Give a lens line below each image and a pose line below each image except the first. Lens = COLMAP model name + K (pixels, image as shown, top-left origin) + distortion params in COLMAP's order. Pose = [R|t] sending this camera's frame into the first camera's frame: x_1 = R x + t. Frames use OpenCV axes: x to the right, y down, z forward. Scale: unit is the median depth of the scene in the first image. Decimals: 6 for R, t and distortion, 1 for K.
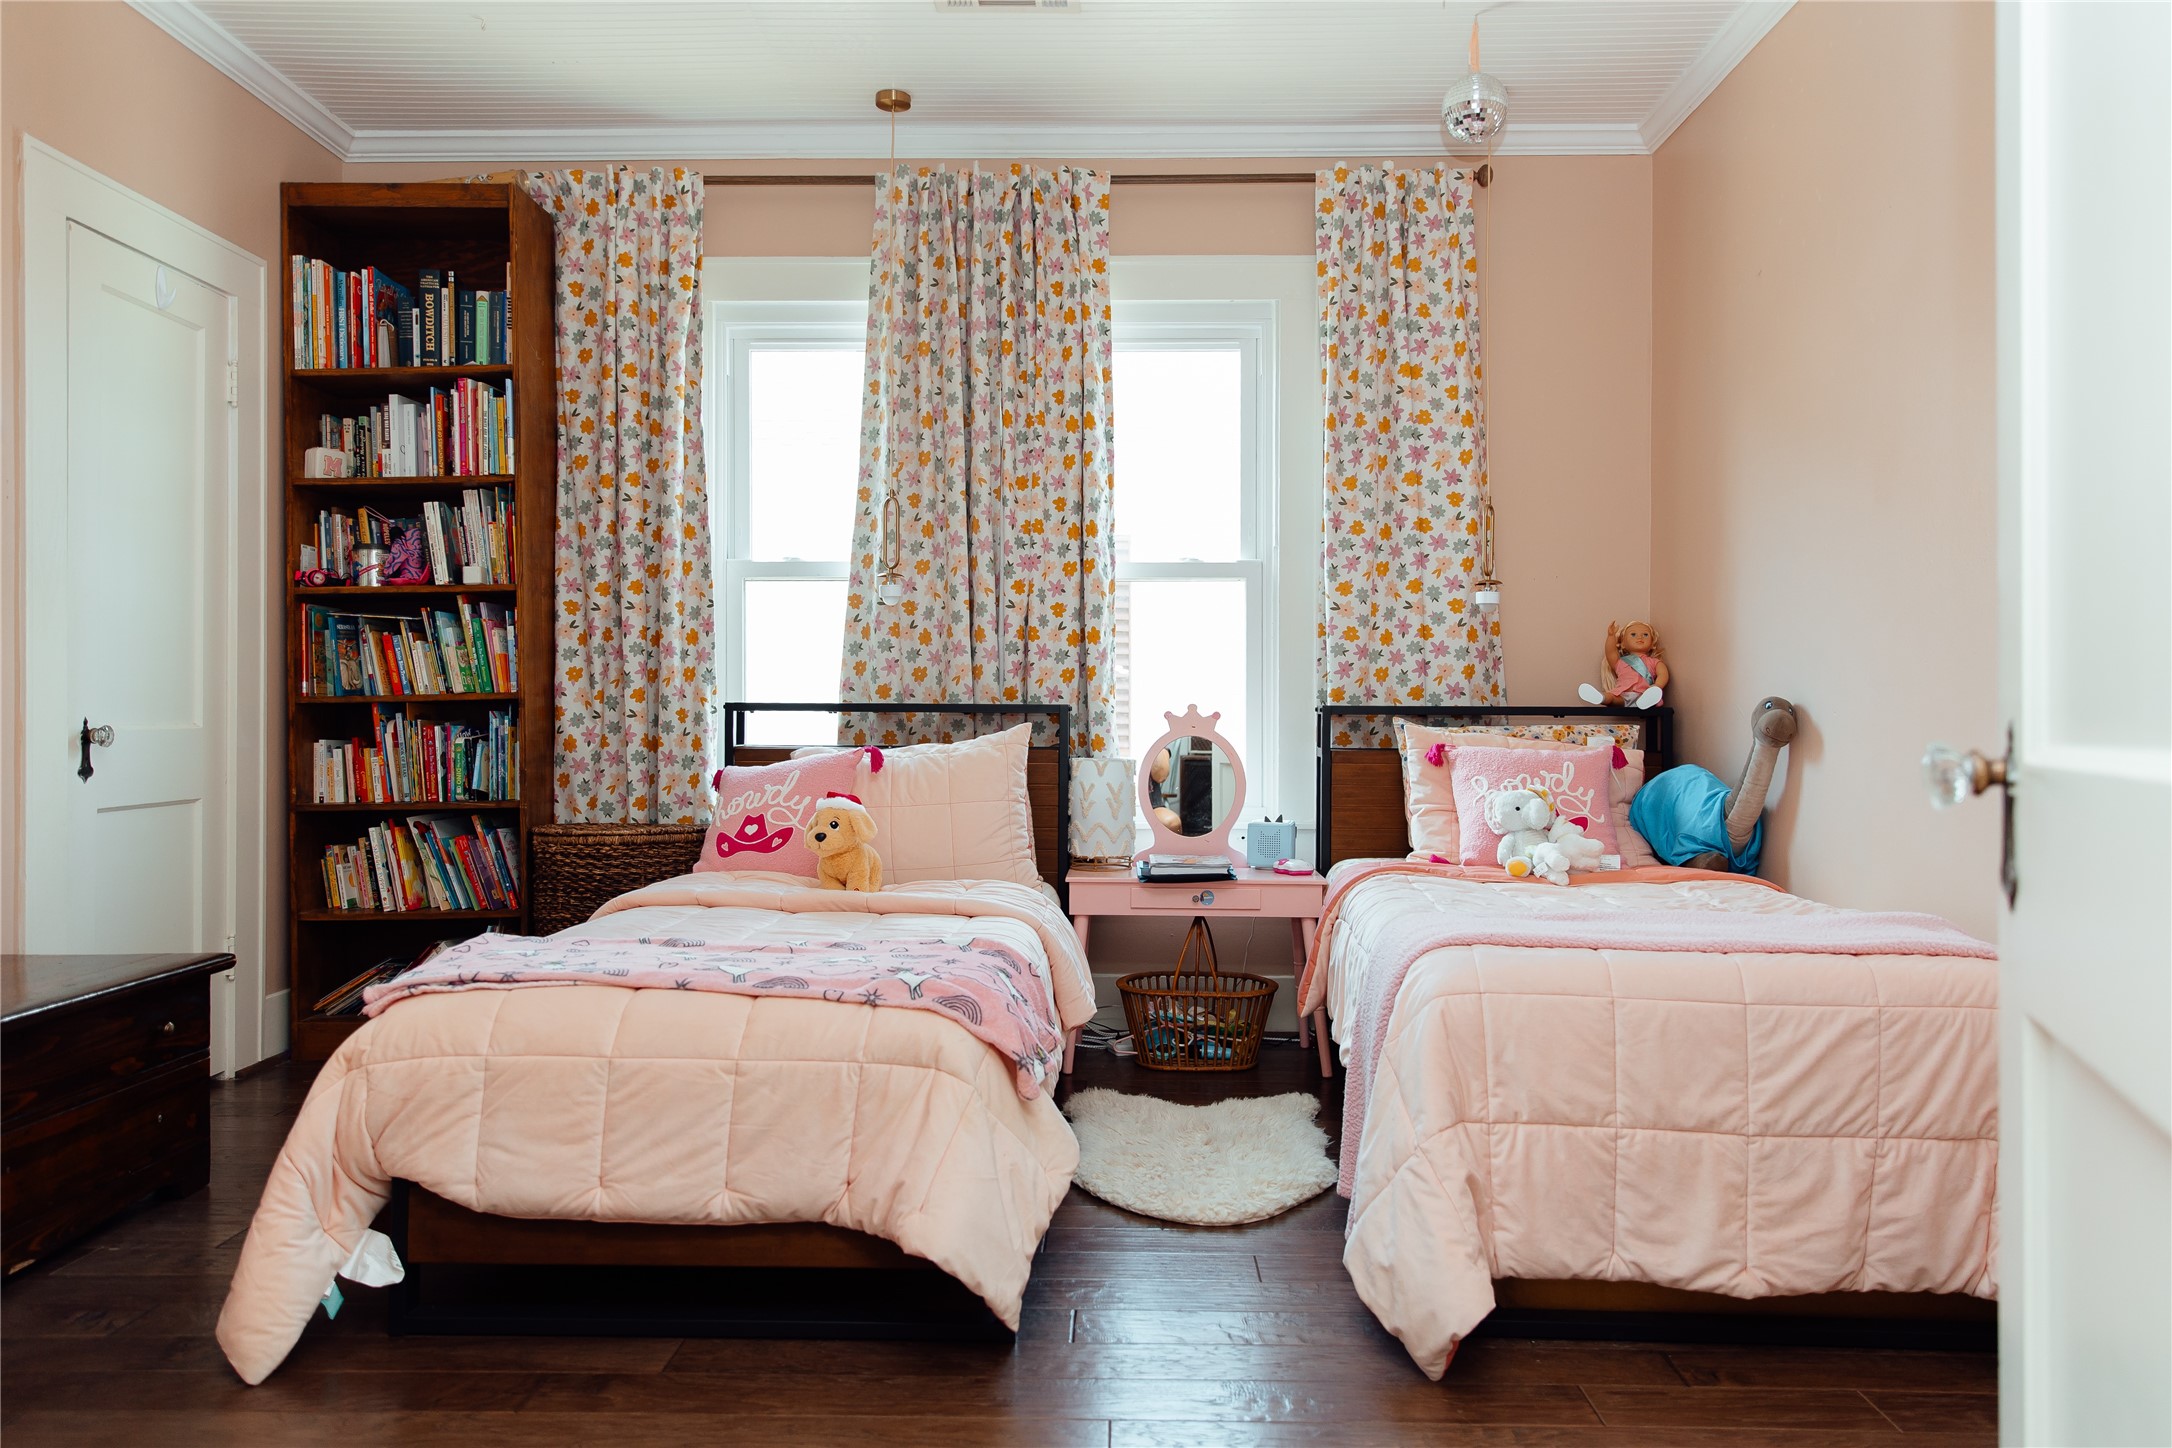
lens RADIAL K [[1491.5, 0, 1086.0], [0, 1491.5, 724.0], [0, 0, 1]] dist [0.026239, -0.032952]
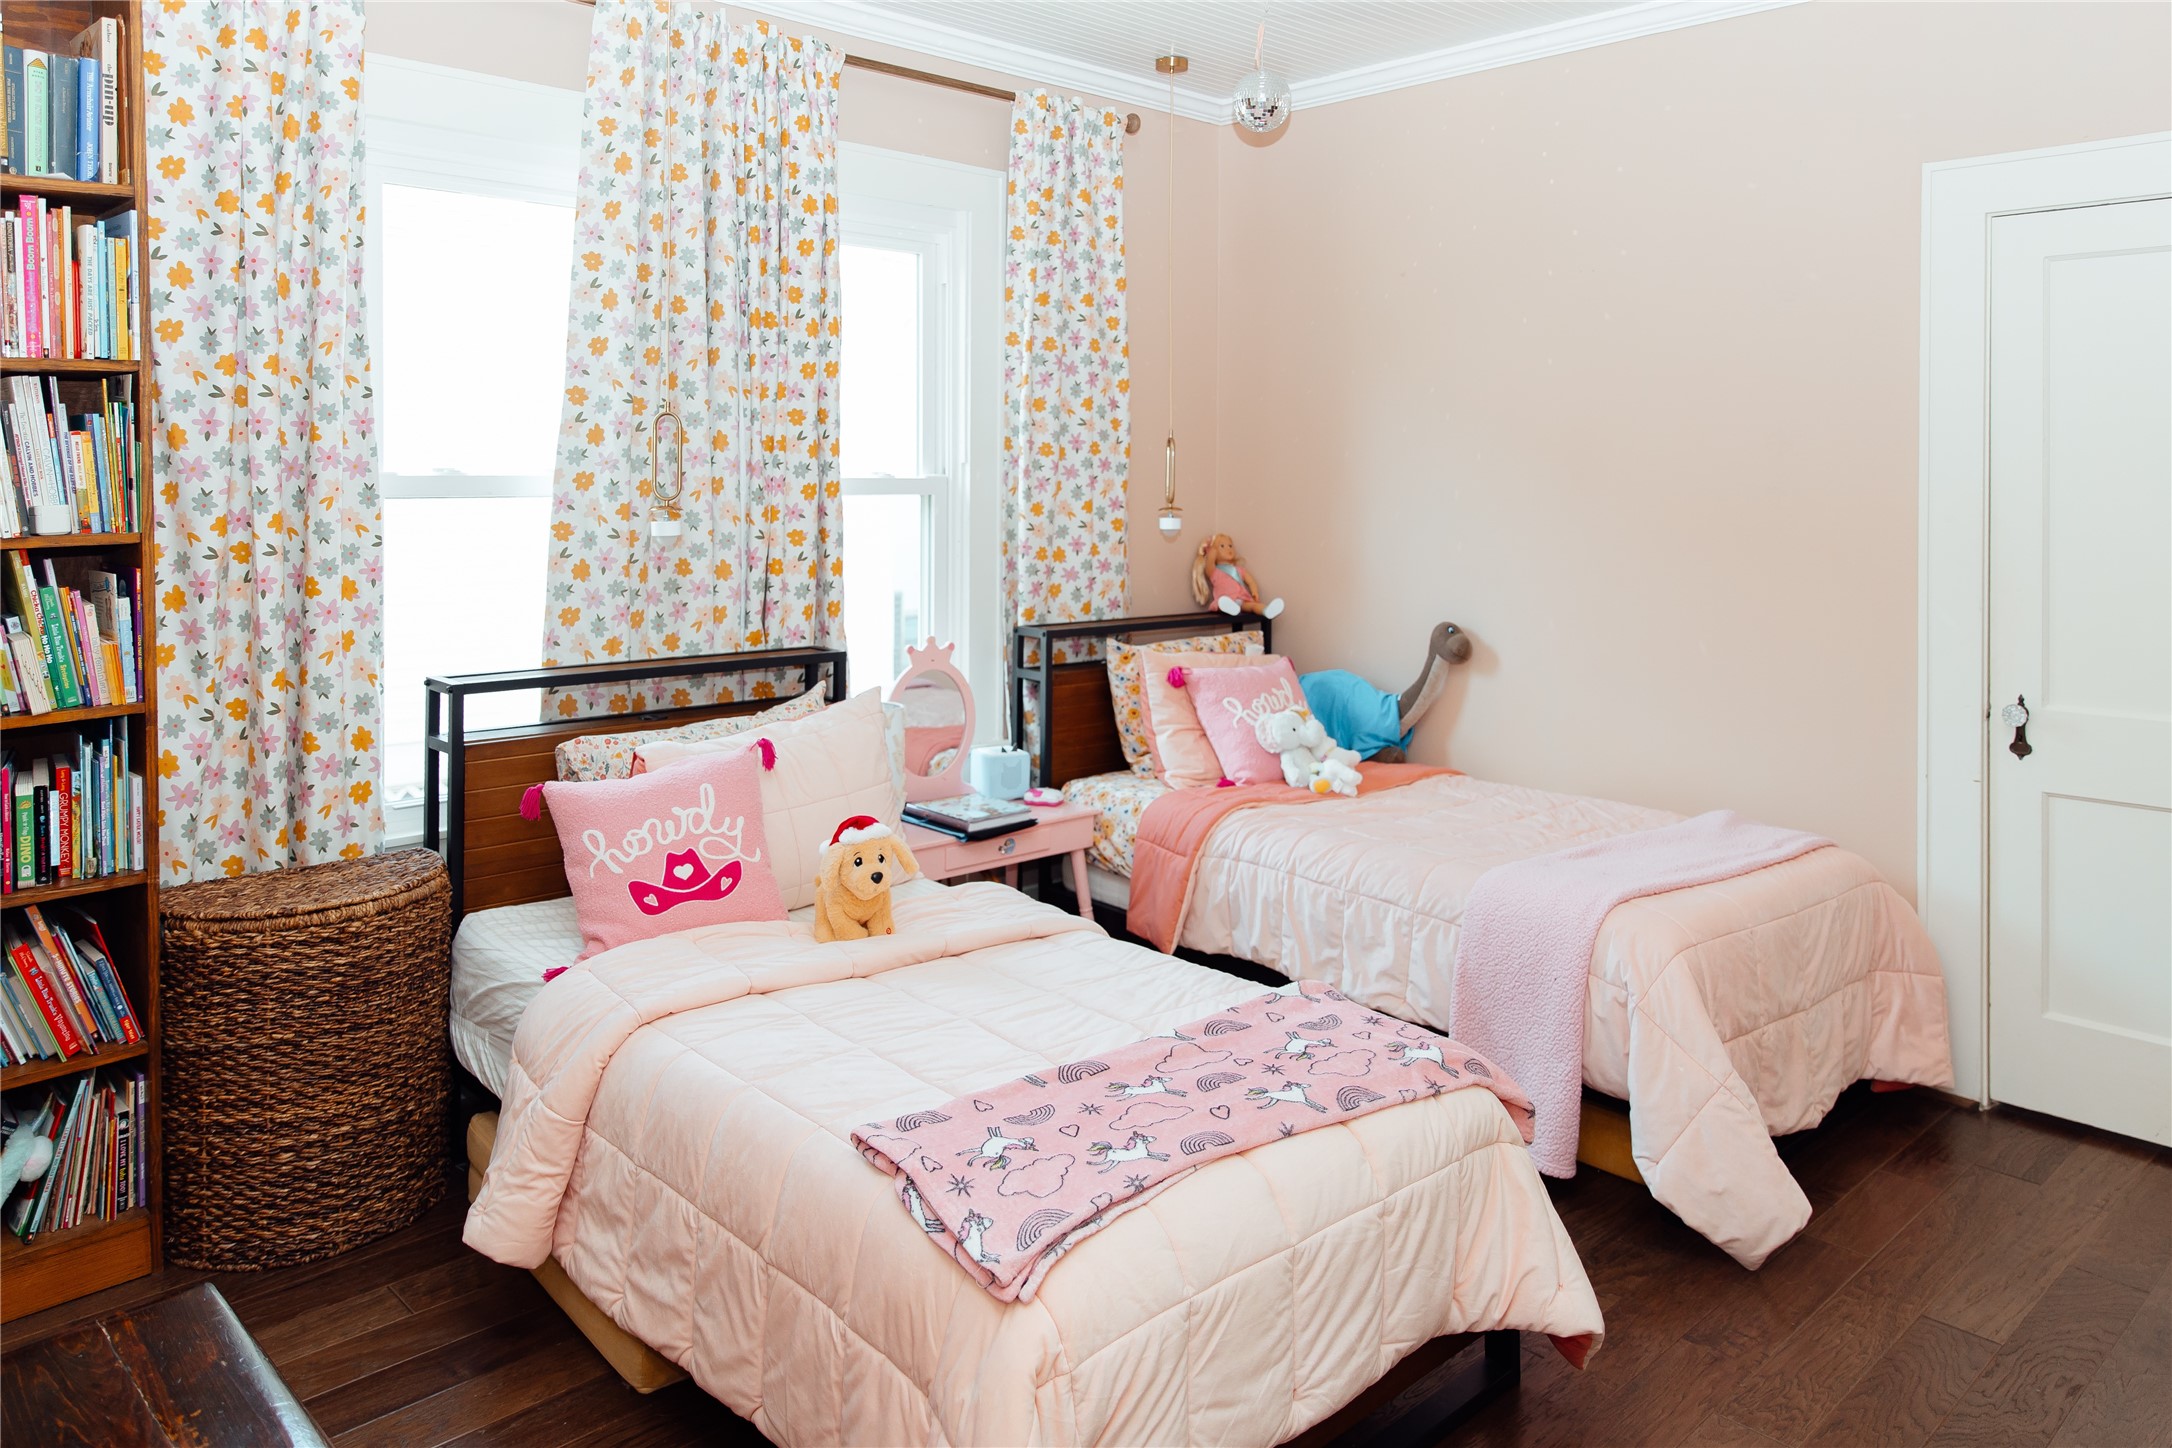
lens RADIAL K [[1525.6, 0, 1081.6], [0, 1525.6, 493.8], [0, 0, 1]] dist [0.007603, 0.000776]
pose [[0.705071, -0.008430, 0.709087, -0.541246], [-0.002411, 0.999895, 0.014285, -0.116463], [-0.709133, -0.011781, 0.704977, 0.250202]]
